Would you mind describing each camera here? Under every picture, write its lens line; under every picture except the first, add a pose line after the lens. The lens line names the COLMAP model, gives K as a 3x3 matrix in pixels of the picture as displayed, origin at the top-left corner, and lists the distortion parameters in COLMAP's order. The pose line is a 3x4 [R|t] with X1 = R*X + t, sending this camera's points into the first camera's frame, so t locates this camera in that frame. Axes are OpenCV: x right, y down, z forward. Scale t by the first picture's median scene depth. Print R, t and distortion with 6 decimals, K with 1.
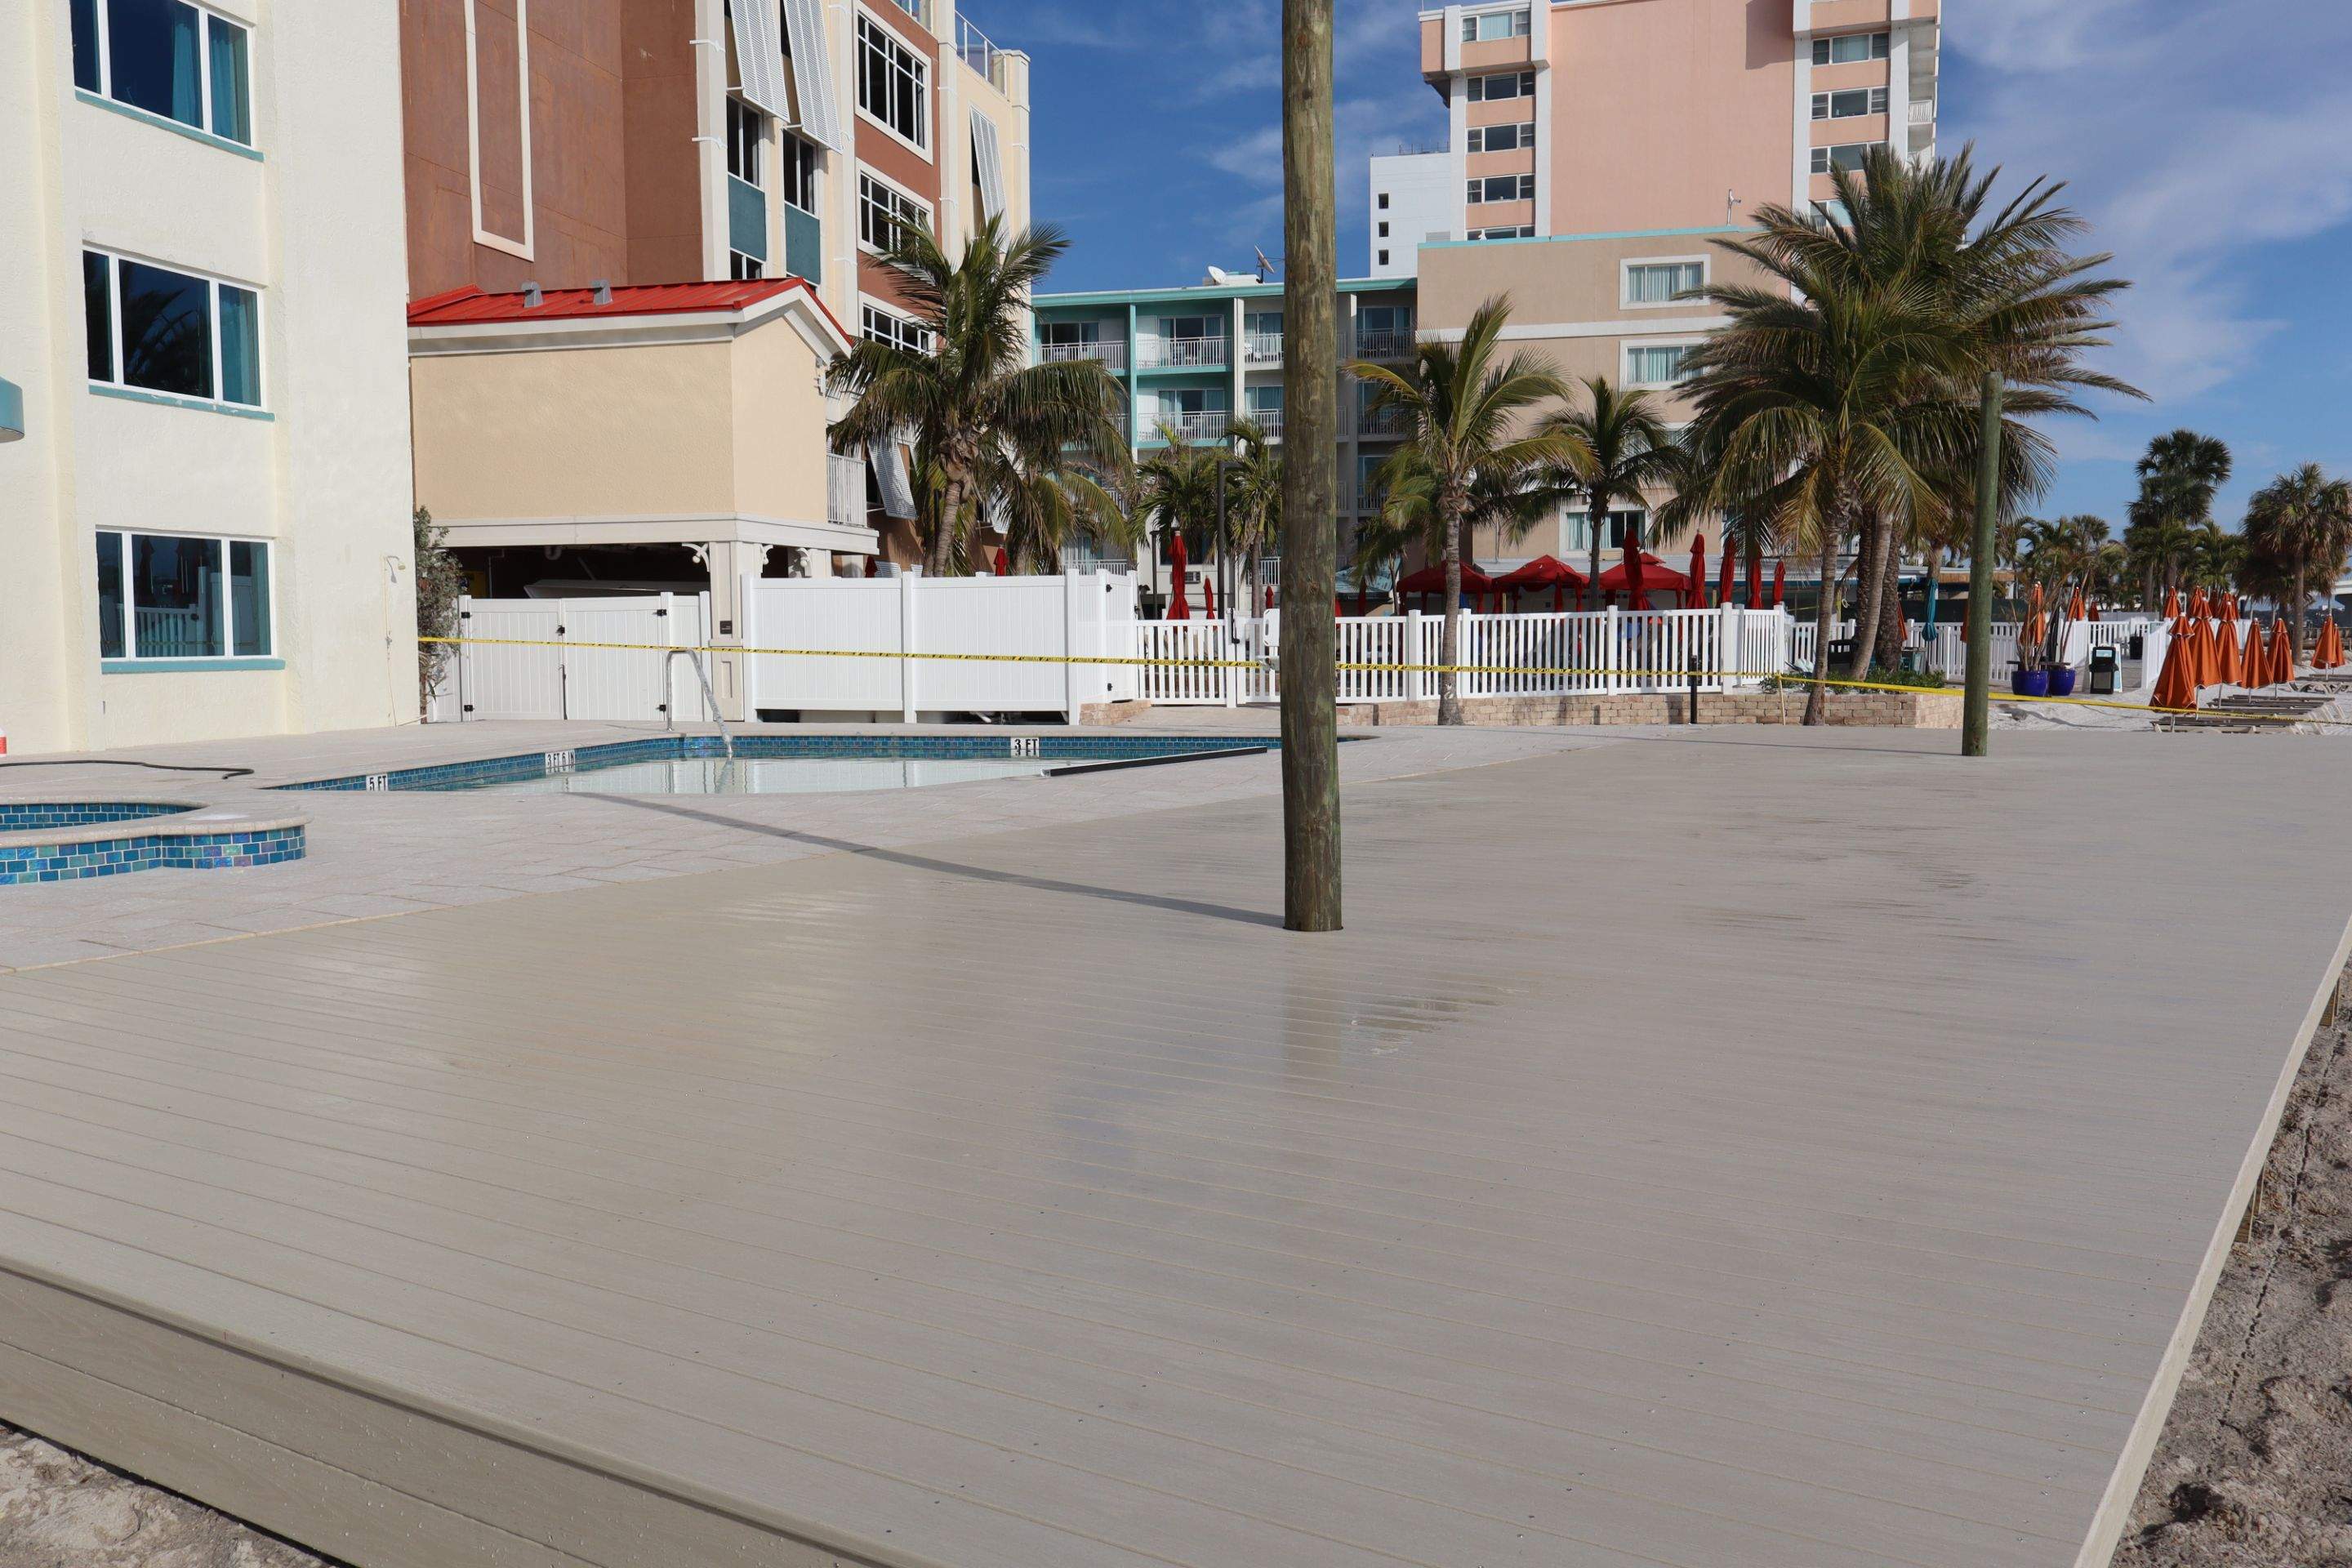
lens RADIAL K [[1996.4, 0, 1190.1], [0, 1996.4, 752.8], [0, 0, 1]] dist [0.035771, -0.002295]
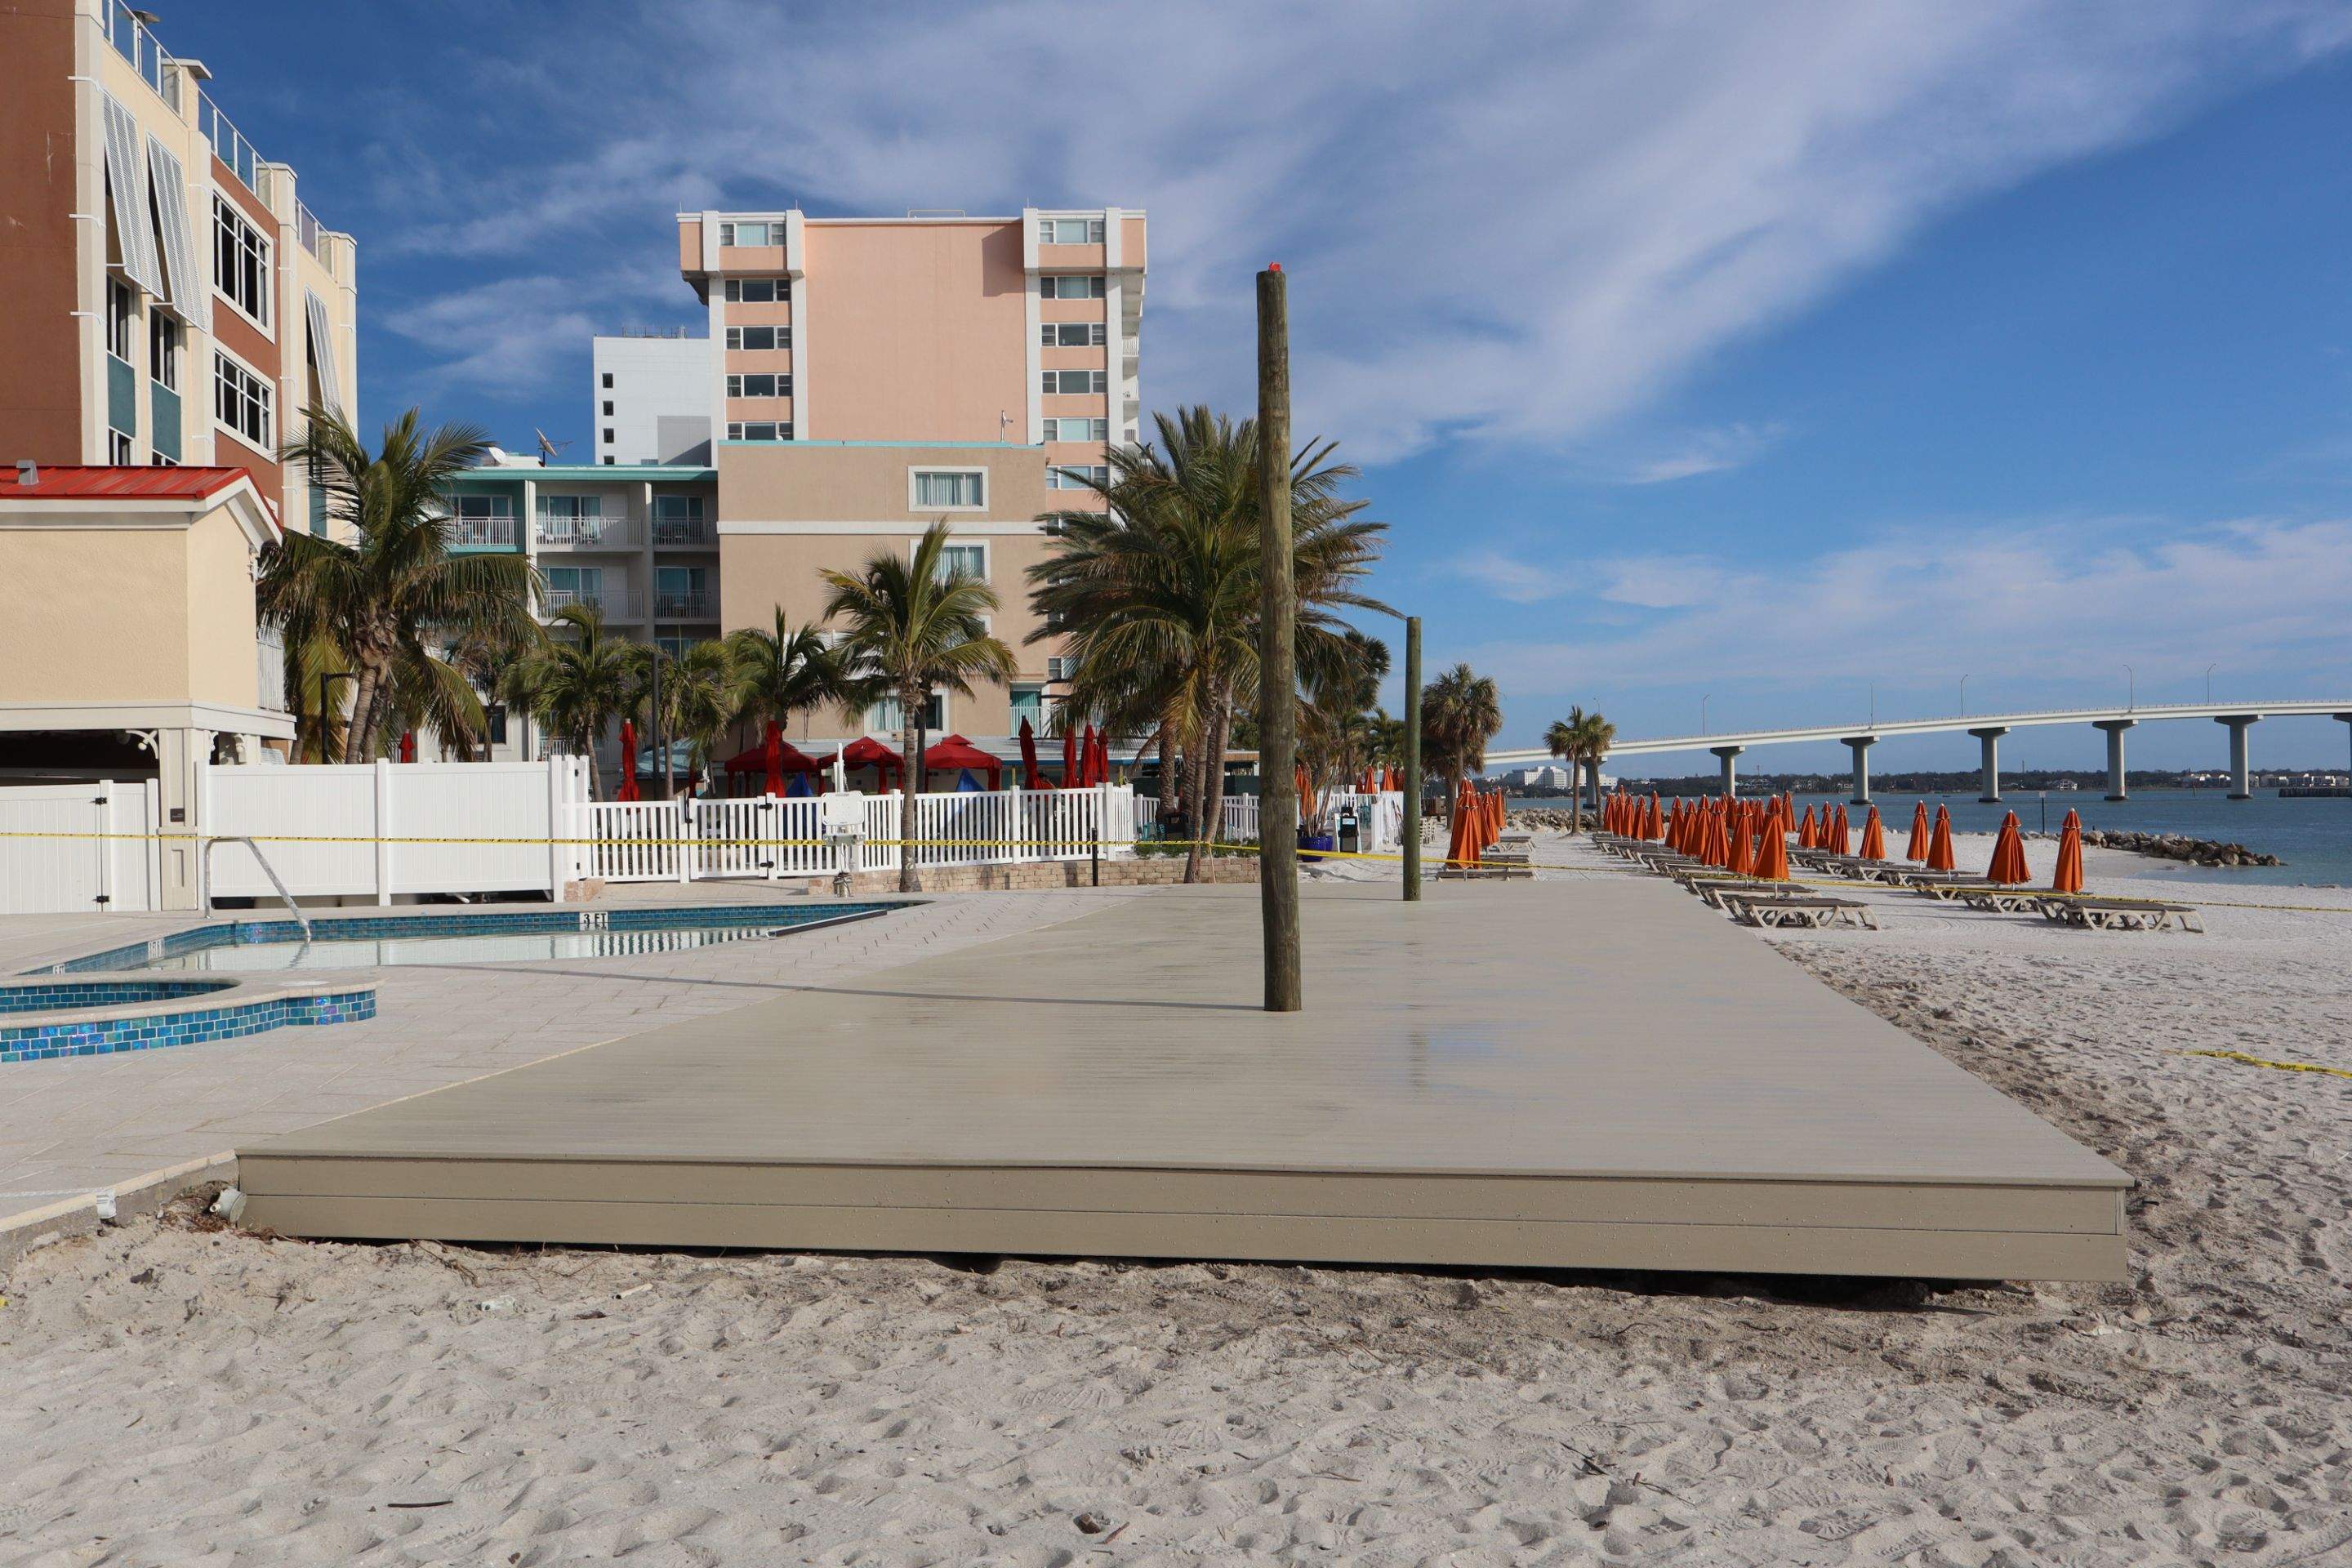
lens RADIAL K [[1953.7, 0, 1176.0], [0, 1953.7, 784.0], [0, 0, 1]] dist [0.041291, 0.009013]
pose [[0.929300, -0.007420, 0.369252, -0.095066], [0.033951, 0.997281, -0.065405, 0.001775], [-0.367763, 0.073317, 0.927025, -0.060495]]
